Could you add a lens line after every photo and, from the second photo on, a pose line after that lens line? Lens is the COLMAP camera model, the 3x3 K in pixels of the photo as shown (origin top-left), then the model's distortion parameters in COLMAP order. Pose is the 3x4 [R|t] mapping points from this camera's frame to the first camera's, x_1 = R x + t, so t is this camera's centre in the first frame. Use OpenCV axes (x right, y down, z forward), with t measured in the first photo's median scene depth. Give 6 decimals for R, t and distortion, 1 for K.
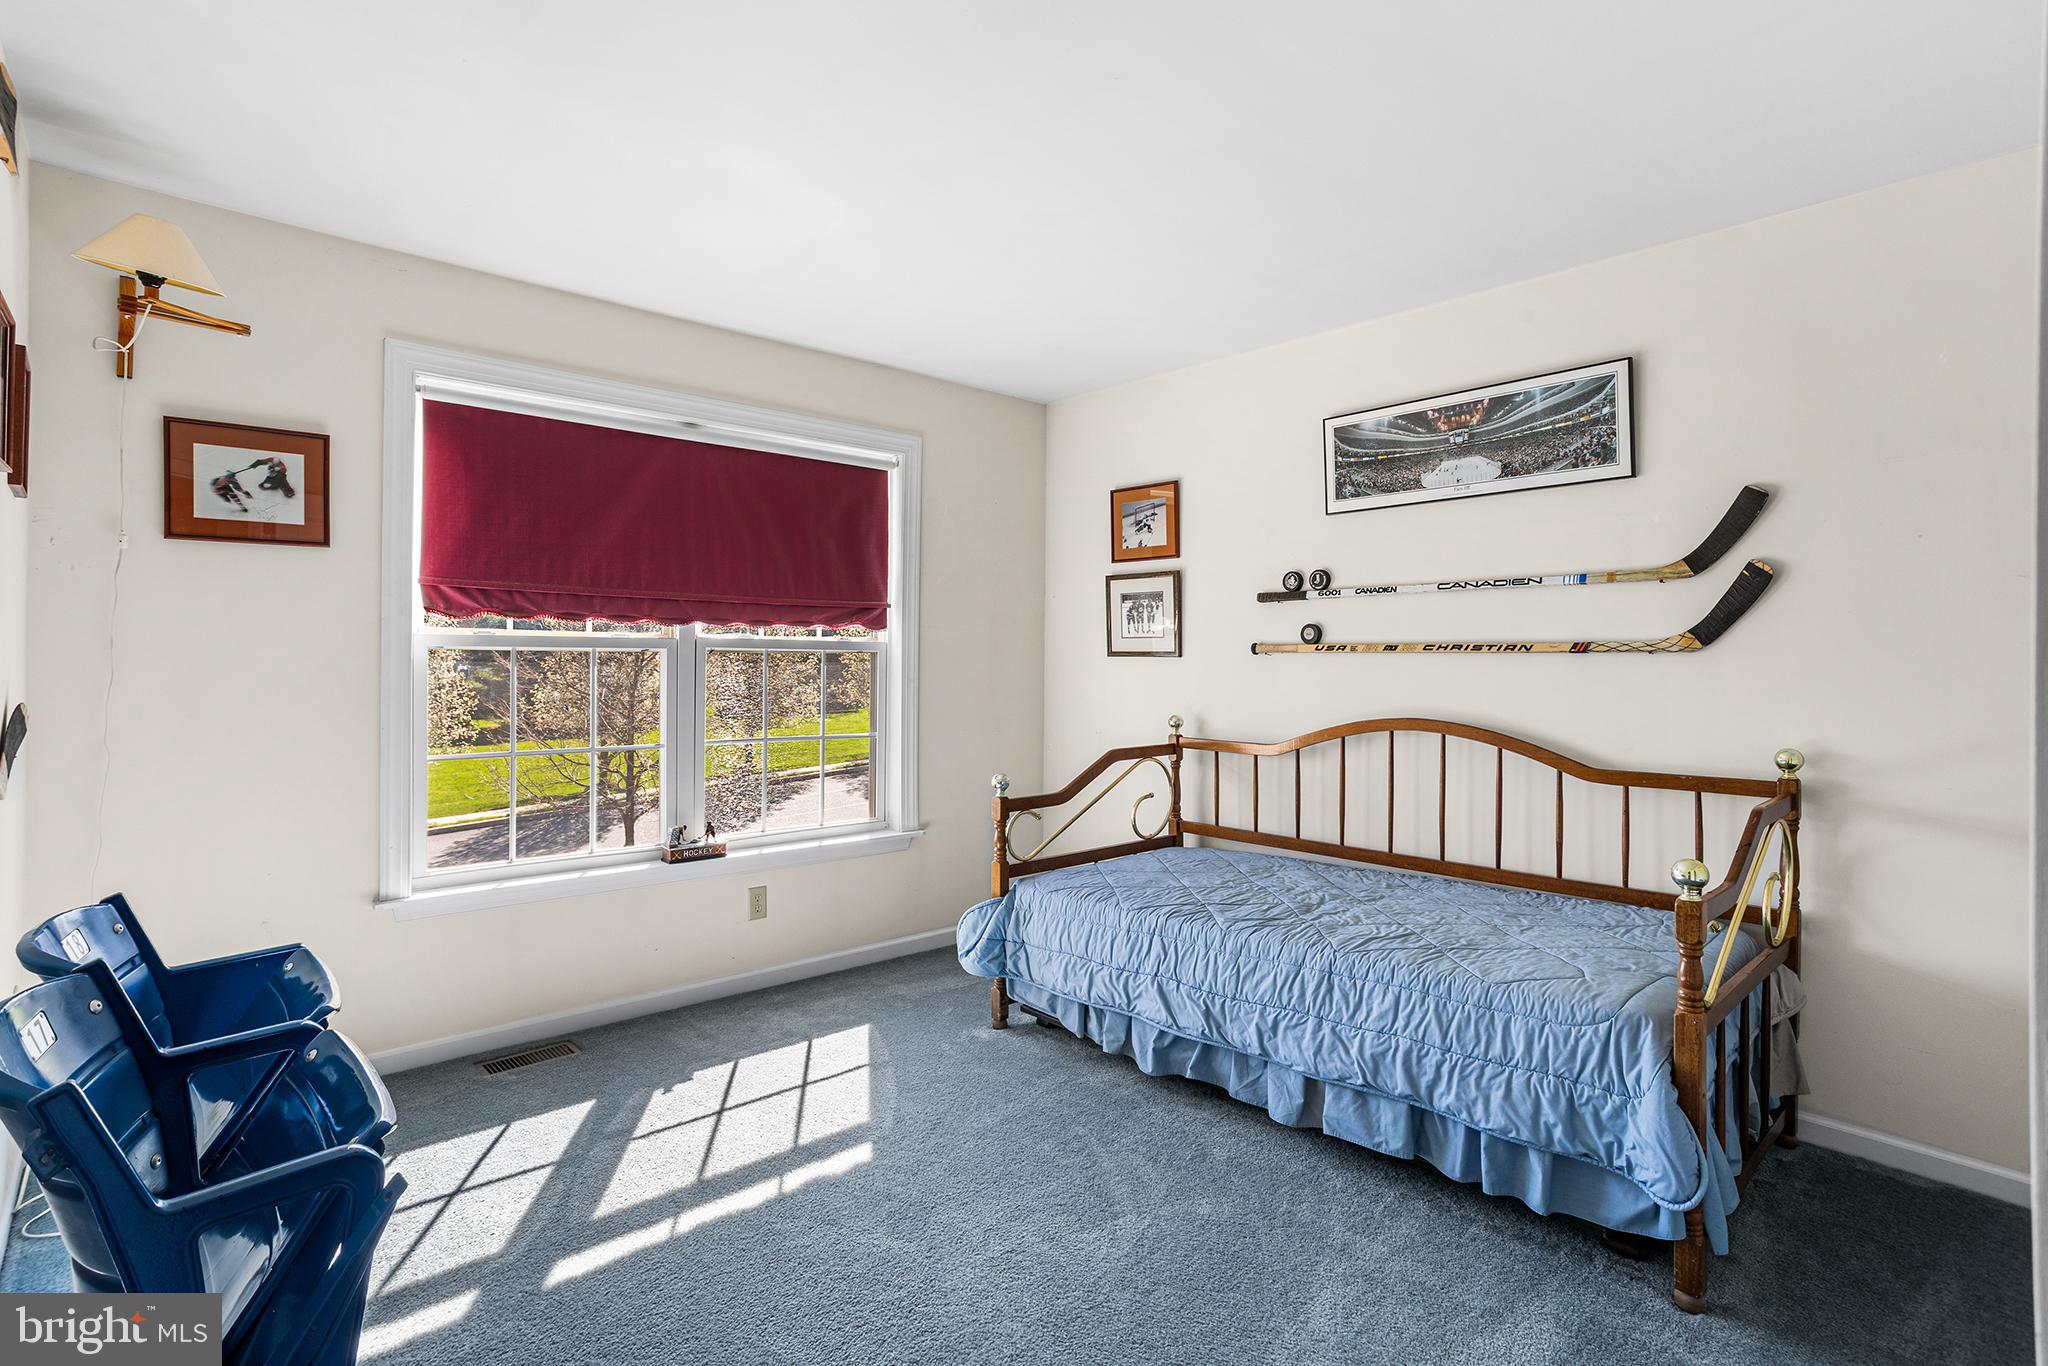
lens RADIAL K [[1001.7, 0, 1023.6], [0, 1001.7, 680.3], [0, 0, 1]] dist [-0.028713, 0.010937]
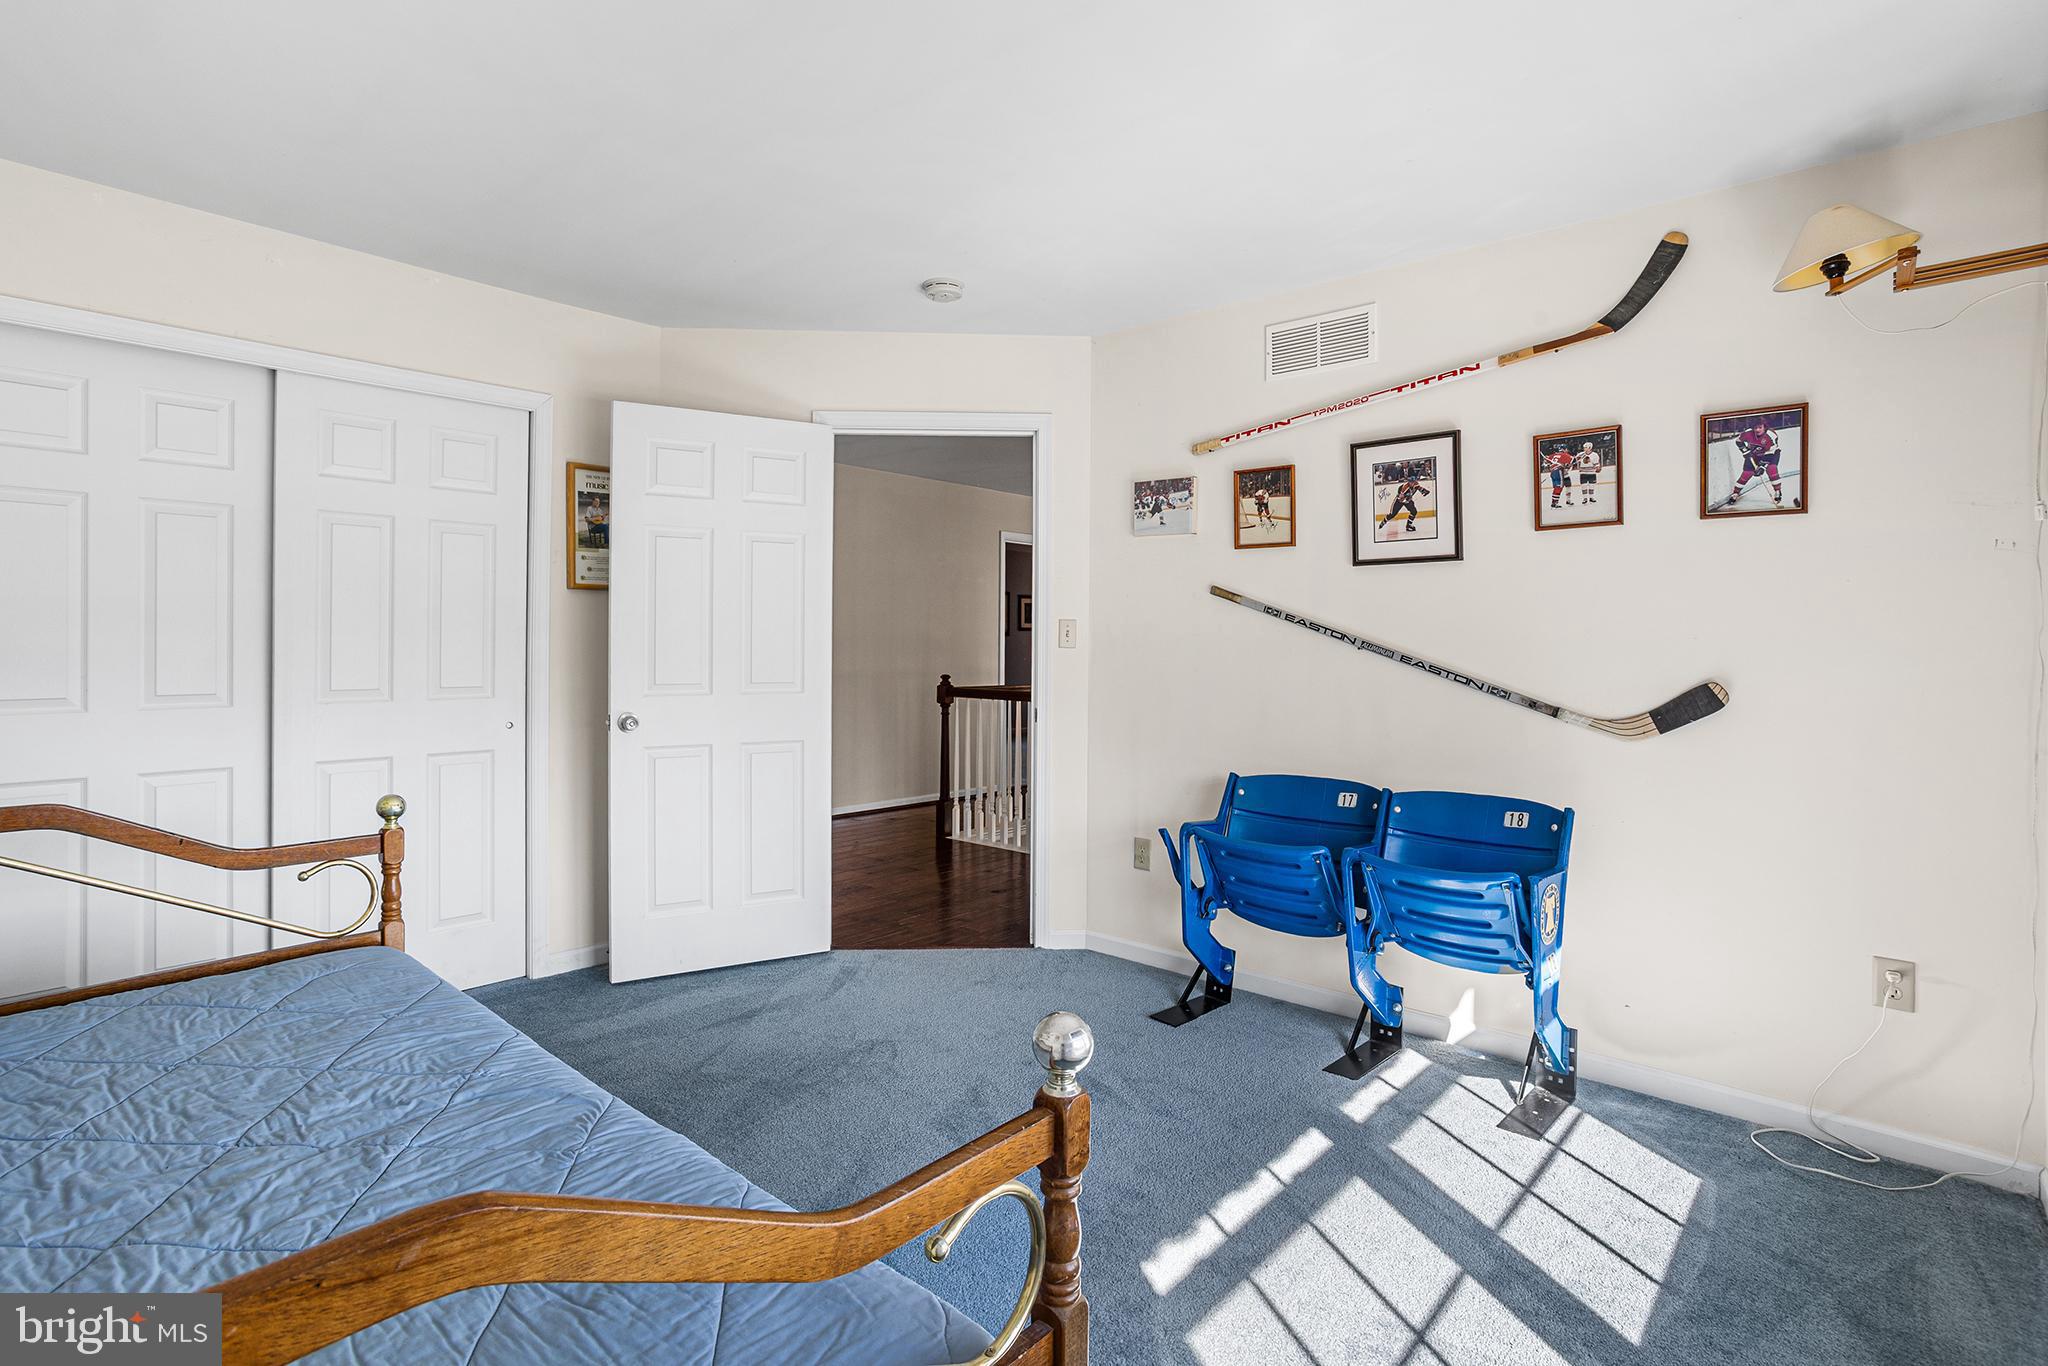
lens RADIAL K [[1001.7, 0, 1027.5], [0, 1001.7, 678.3], [0, 0, 1]] dist [-0.028713, 0.010937]
pose [[-0.997709, -0.007295, -0.067260, -0.005508], [-0.007371, 0.999972, 0.000896, 0.008222], [0.067251, 0.001389, -0.997735, 1.852010]]
